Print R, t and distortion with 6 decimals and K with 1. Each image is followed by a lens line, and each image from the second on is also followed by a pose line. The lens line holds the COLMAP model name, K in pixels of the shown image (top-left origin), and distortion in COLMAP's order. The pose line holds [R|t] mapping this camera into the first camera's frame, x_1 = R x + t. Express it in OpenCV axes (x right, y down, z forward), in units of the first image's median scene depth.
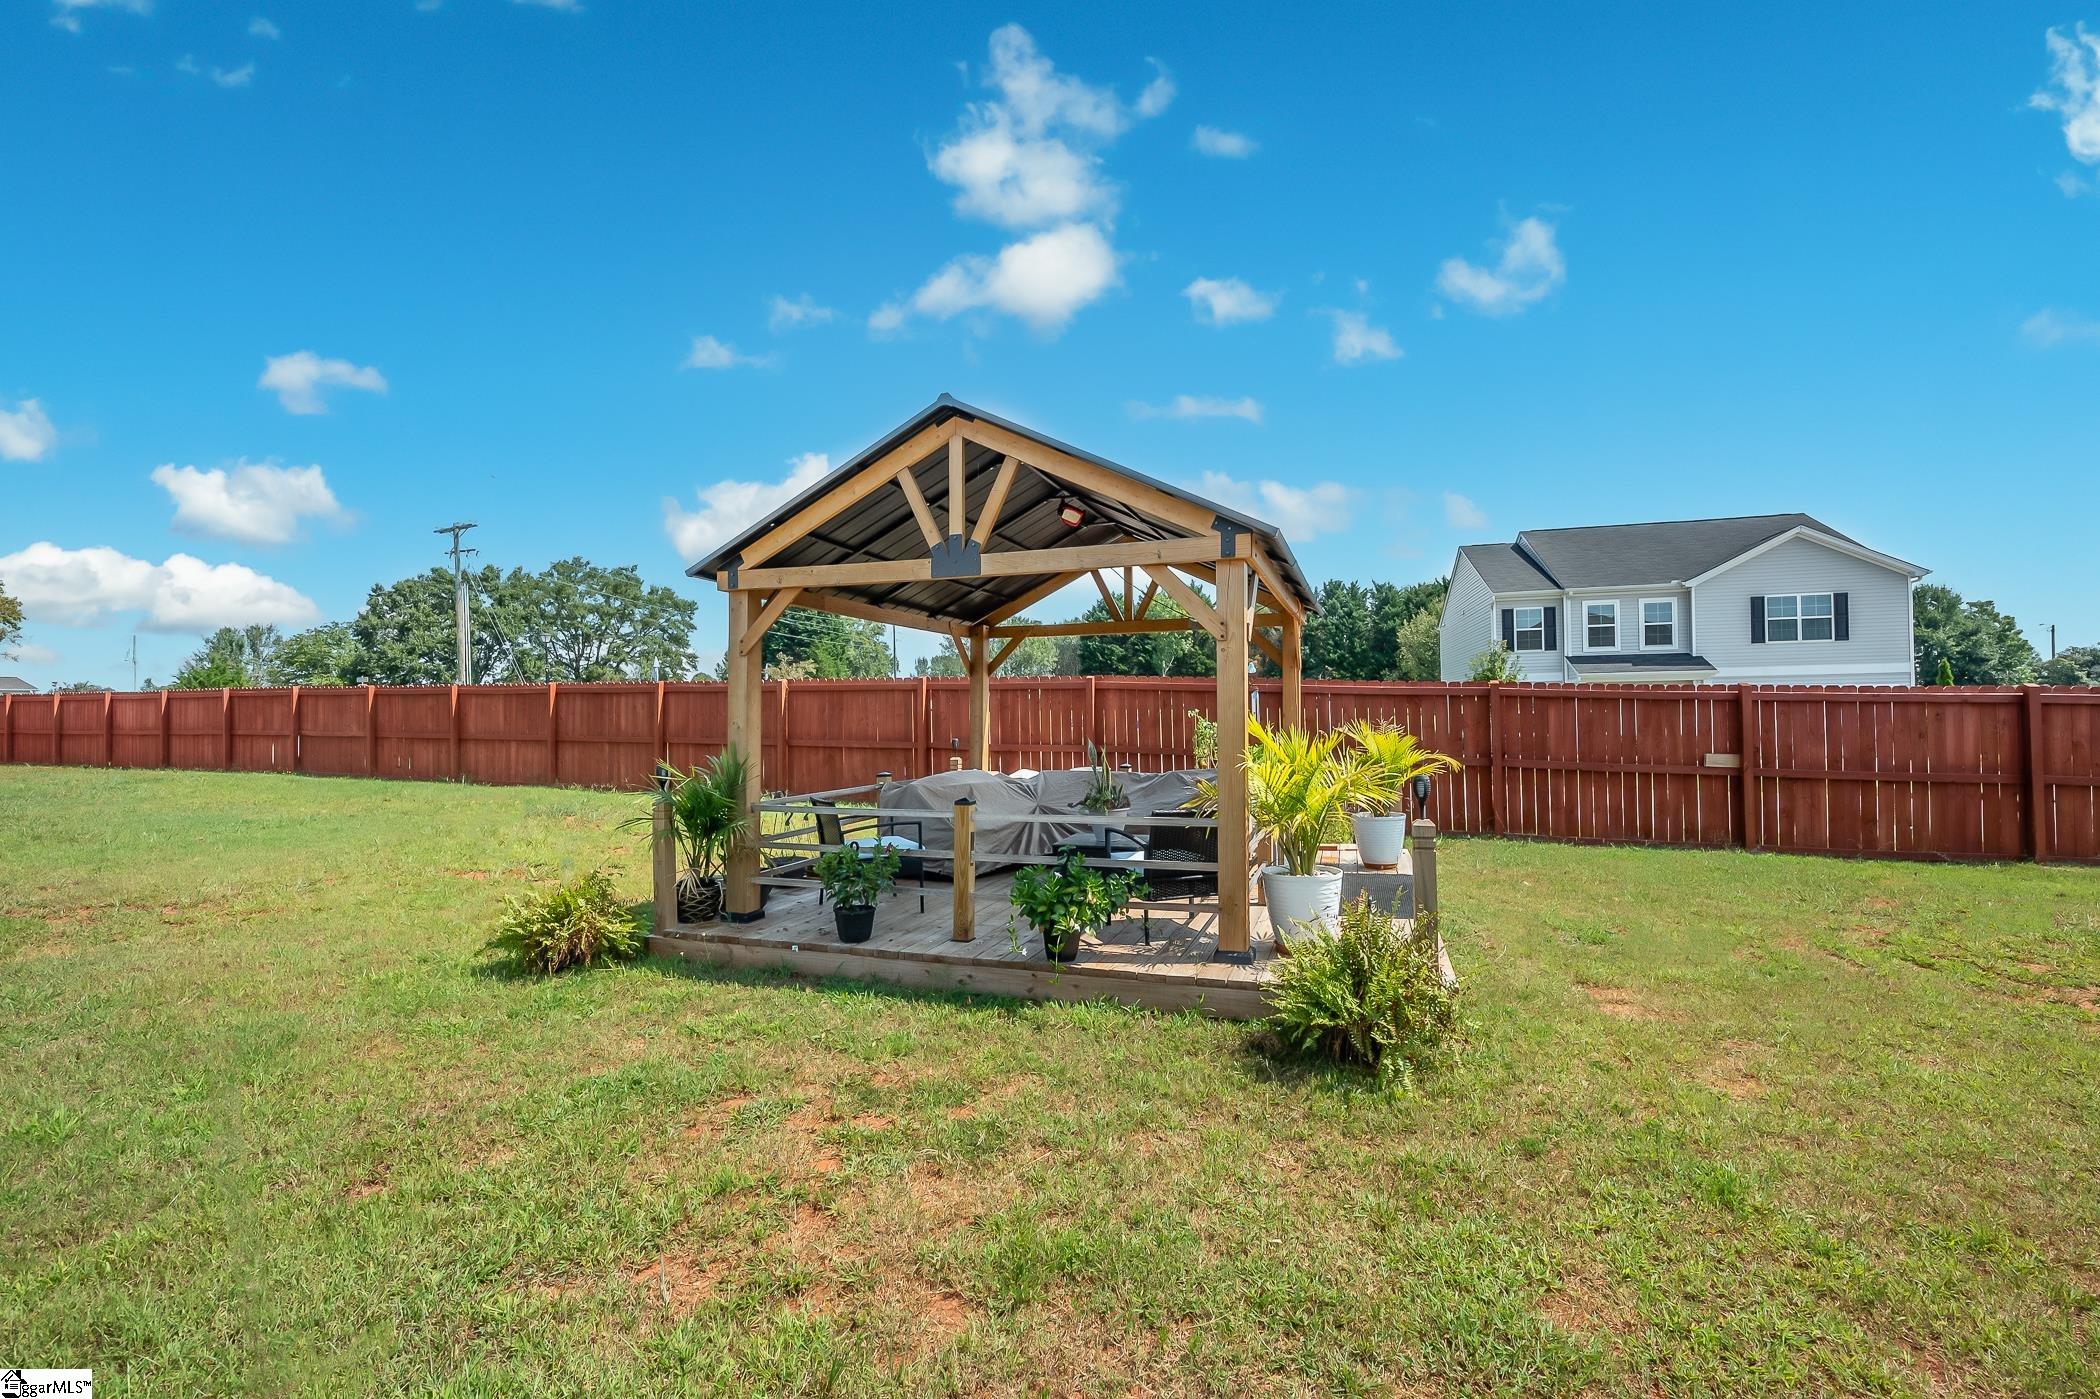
lens RADIAL K [[923.9, 0, 1063.2], [0, 923.9, 696.2], [0, 0, 1]] dist [-0.000245, -0.000340]
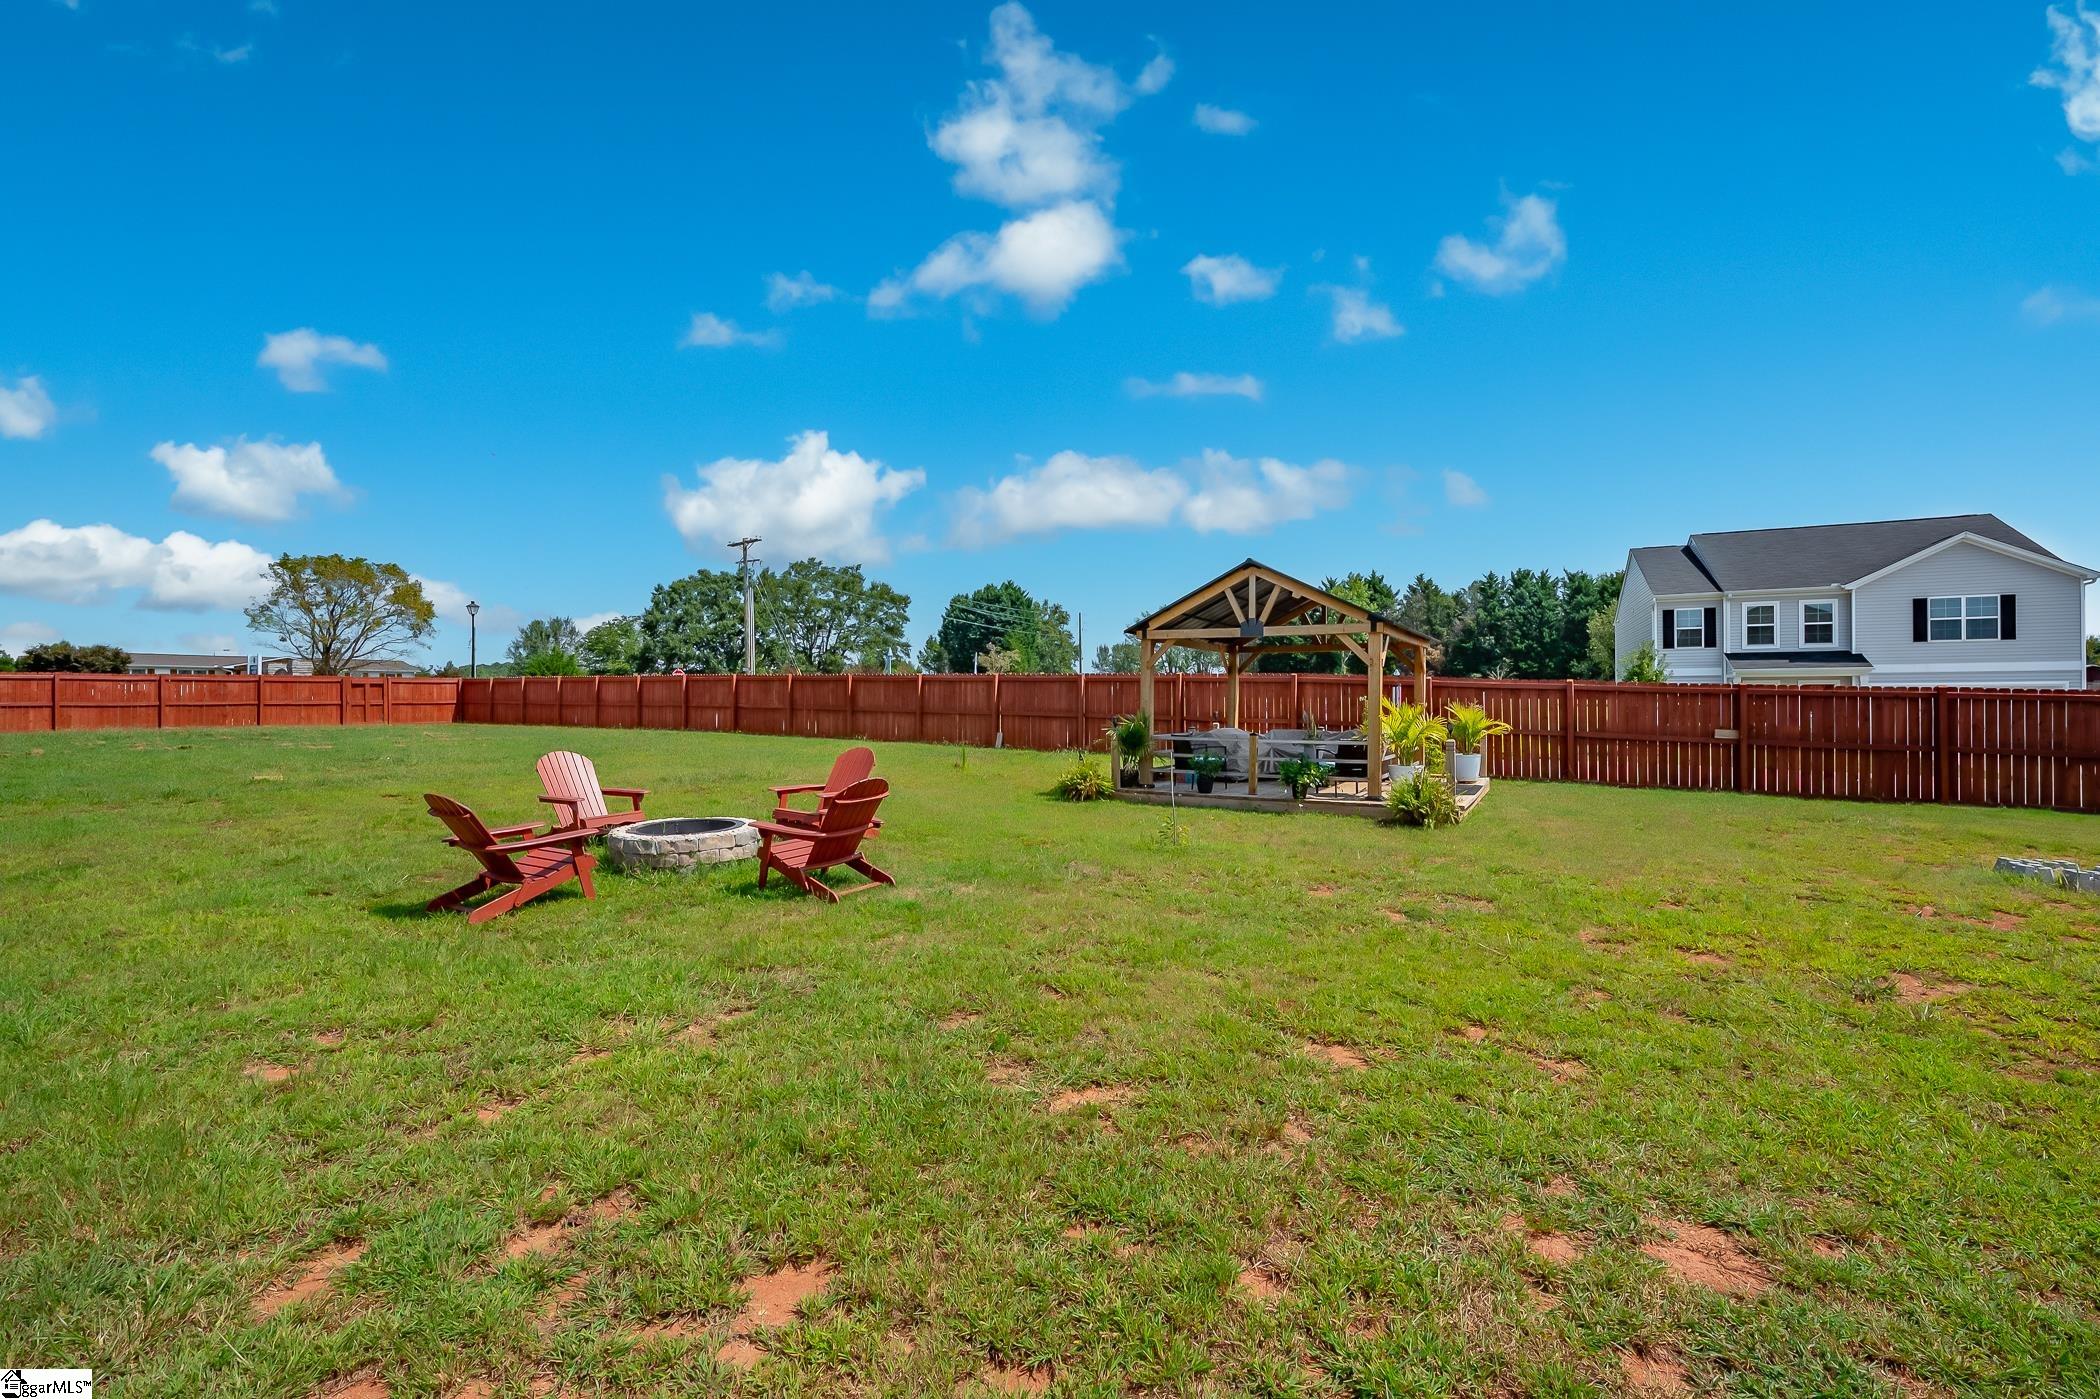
lens RADIAL K [[923.9, 0, 1063.2], [0, 923.9, 696.2], [0, 0, 1]] dist [-0.000245, -0.000340]
pose [[0.982888, 0.012016, -0.183812, -0.025392], [-0.009272, 0.999832, 0.015785, -0.002009], [0.183971, -0.013811, 0.982835, -0.224462]]
